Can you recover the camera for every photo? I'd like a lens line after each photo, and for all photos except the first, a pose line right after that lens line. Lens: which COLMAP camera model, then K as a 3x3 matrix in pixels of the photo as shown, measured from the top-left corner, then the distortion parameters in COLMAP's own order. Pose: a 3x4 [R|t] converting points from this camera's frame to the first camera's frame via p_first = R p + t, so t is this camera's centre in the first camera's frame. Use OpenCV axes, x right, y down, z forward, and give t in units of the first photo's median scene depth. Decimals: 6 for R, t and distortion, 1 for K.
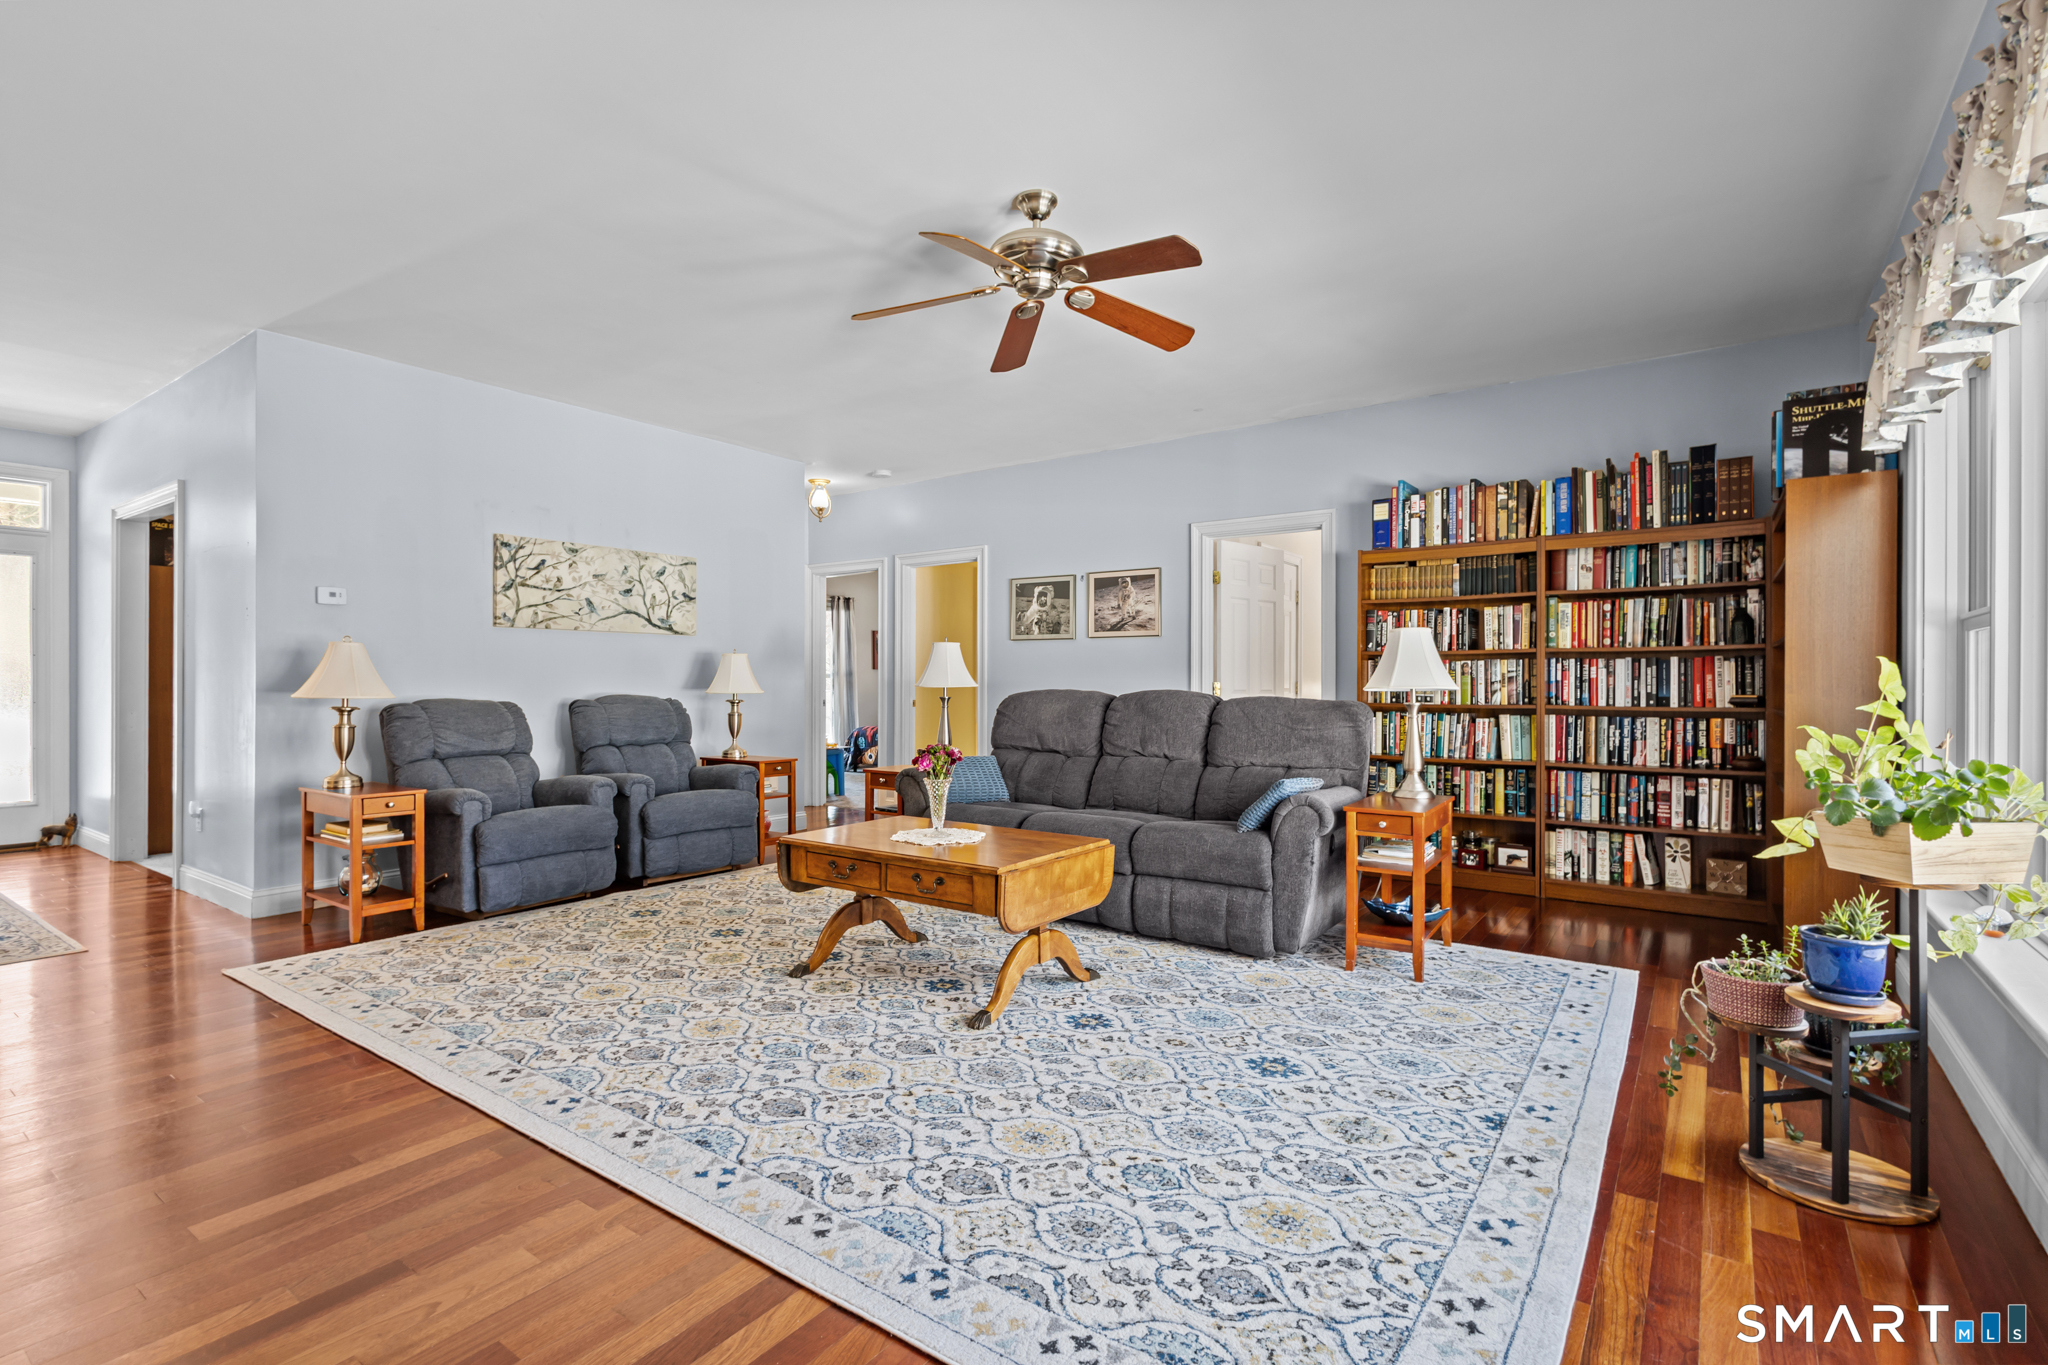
lens RADIAL K [[948.1, 0, 1027.5], [0, 948.1, 681.1], [0, 0, 1]] dist [0.007024, -0.003460]
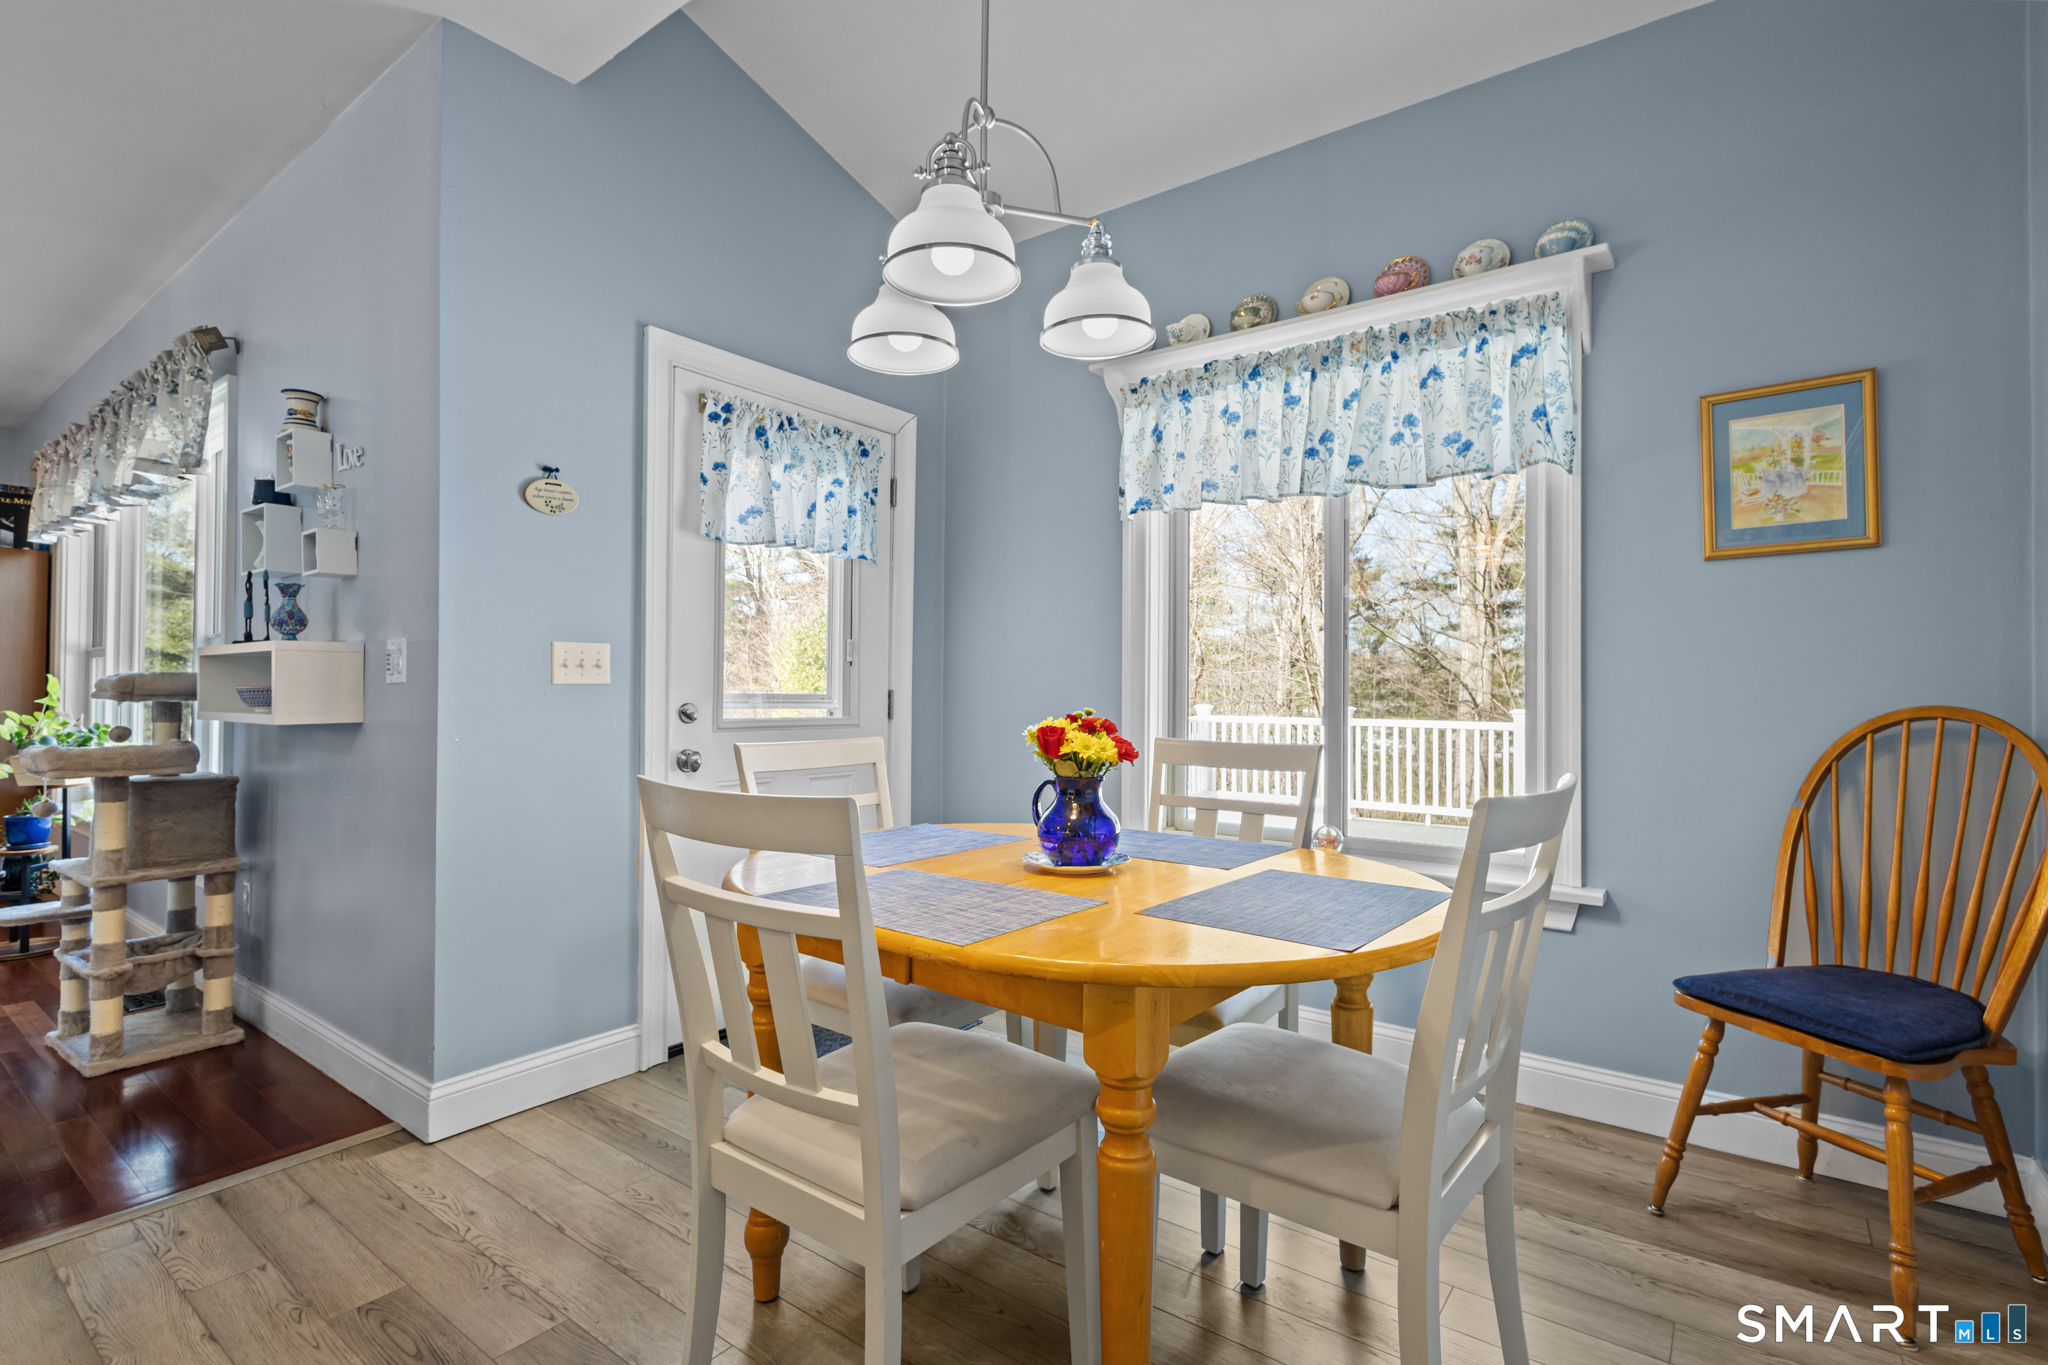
lens RADIAL K [[948.1, 0, 1023.4], [0, 948.1, 676.1], [0, 0, 1]] dist [0.007024, -0.003460]
pose [[0.015812, 0.009579, 0.999829, -0.557652], [-0.004343, 0.999945, -0.009512, -0.006814], [-0.999866, -0.004192, 0.015852, -0.561683]]
